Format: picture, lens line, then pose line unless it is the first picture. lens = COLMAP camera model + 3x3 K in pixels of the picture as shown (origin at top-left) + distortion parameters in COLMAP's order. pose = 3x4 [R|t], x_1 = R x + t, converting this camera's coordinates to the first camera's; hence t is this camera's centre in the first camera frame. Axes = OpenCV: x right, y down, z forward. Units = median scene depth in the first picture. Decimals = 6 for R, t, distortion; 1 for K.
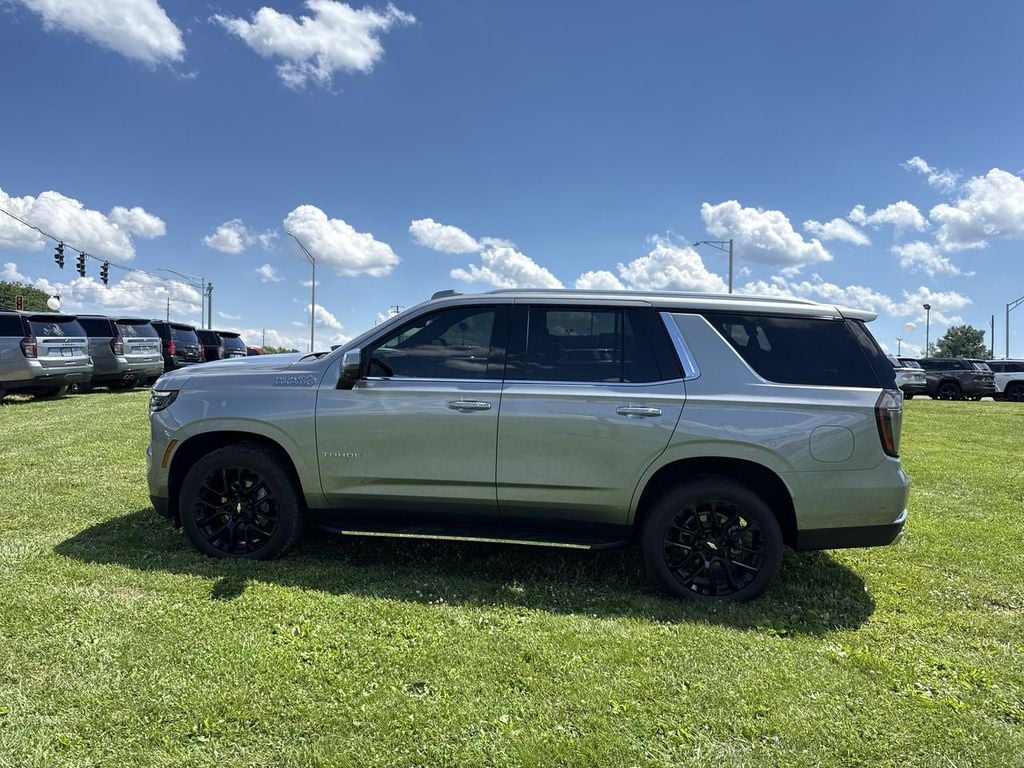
lens RADIAL K [[741.9, 0, 524.3], [0, 741.9, 382.6], [0, 0, 1]] dist [0.025655, -0.012433]
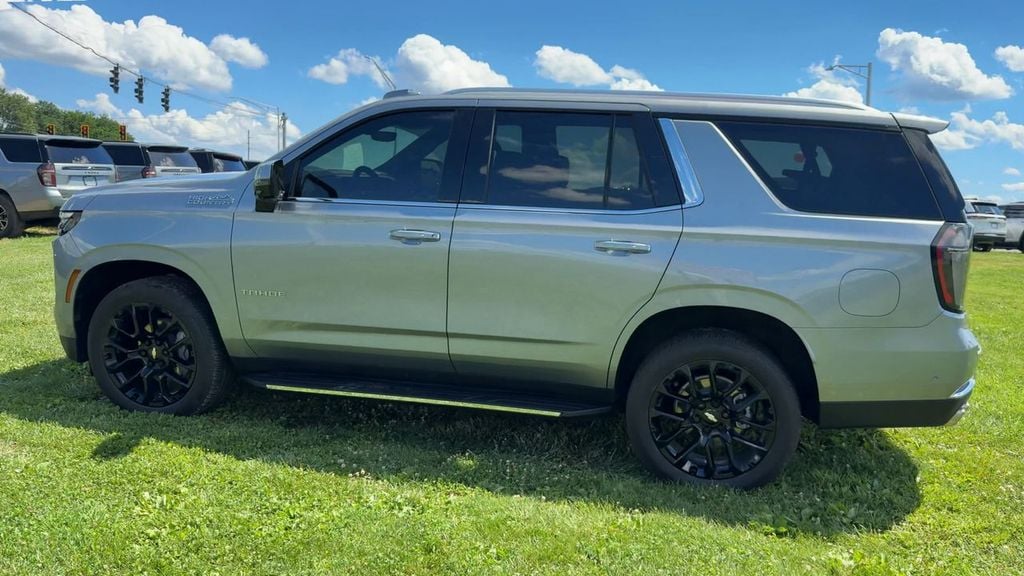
lens RADIAL K [[827.2, 0, 548.3], [0, 827.2, 303.5], [0, 0, 1]] dist [0.069399, -0.090137]
pose [[0.996166, 0.025767, -0.083600, 0.148742], [-0.018160, 0.995730, 0.090509, 0.020792], [0.085575, -0.088644, 0.992381, 0.116868]]
